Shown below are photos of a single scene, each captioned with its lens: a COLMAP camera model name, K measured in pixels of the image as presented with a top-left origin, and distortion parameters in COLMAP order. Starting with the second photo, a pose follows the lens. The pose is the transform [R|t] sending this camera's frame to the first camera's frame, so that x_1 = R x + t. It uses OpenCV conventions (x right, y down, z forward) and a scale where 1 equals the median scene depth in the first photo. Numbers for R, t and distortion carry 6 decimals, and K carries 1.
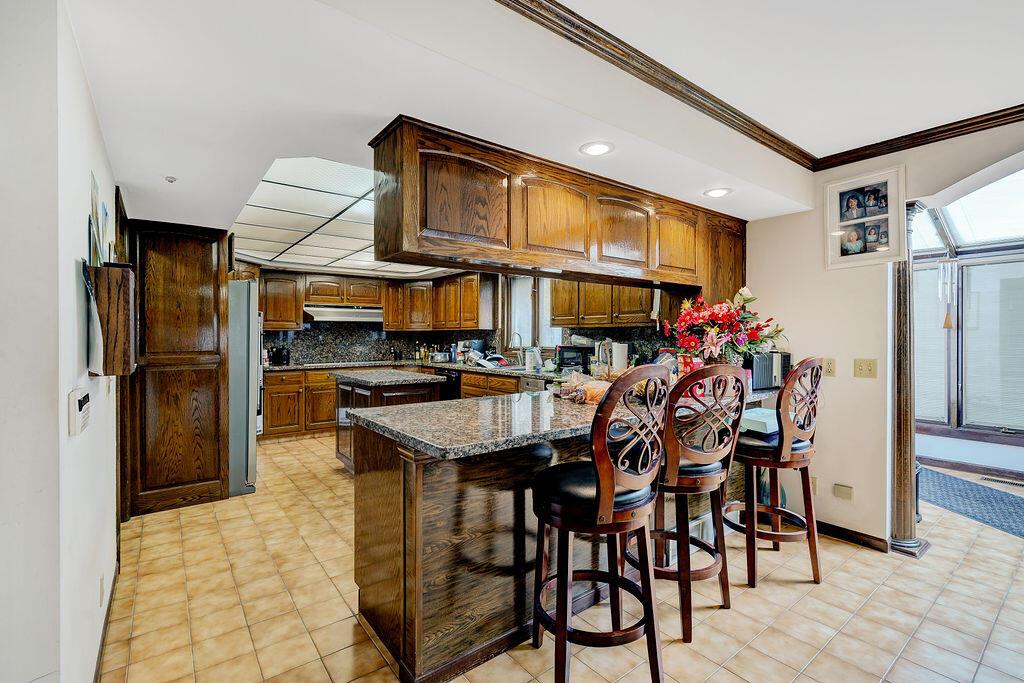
lens RADIAL K [[459.0, 0, 513.1], [0, 459.0, 339.0], [0, 0, 1]] dist [-0.004679, 0.000296]
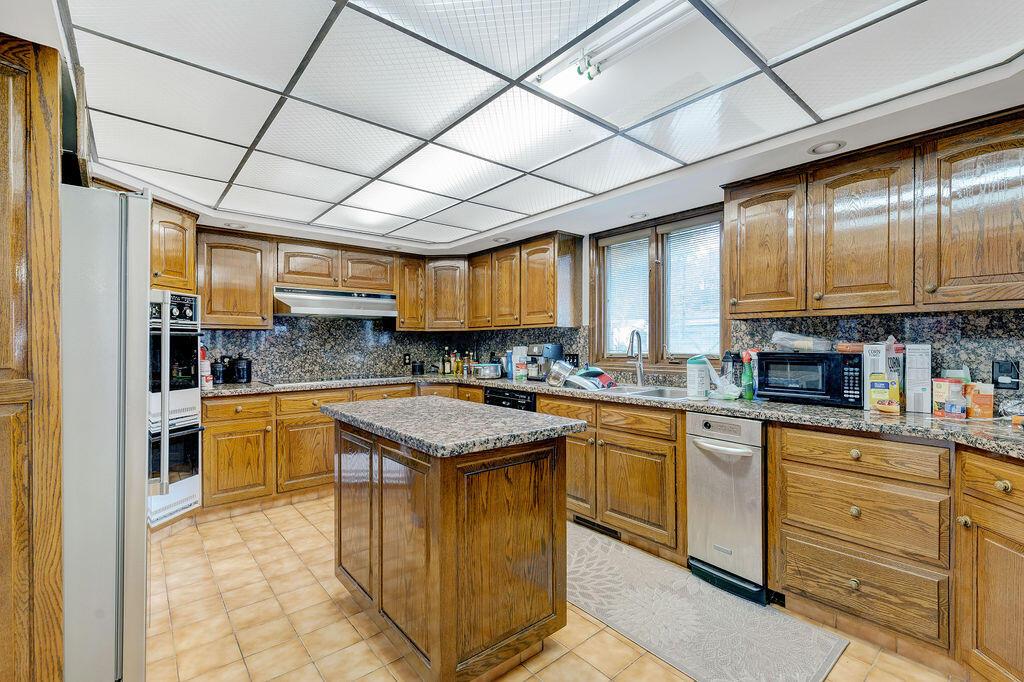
lens RADIAL K [[459.0, 0, 511.6], [0, 459.0, 342.1], [0, 0, 1]] dist [-0.004679, 0.000296]
pose [[0.999305, -0.002946, 0.037156, -0.157484], [0.003280, 0.999955, -0.008930, 0.005402], [-0.037128, 0.009046, 0.999270, 0.364455]]
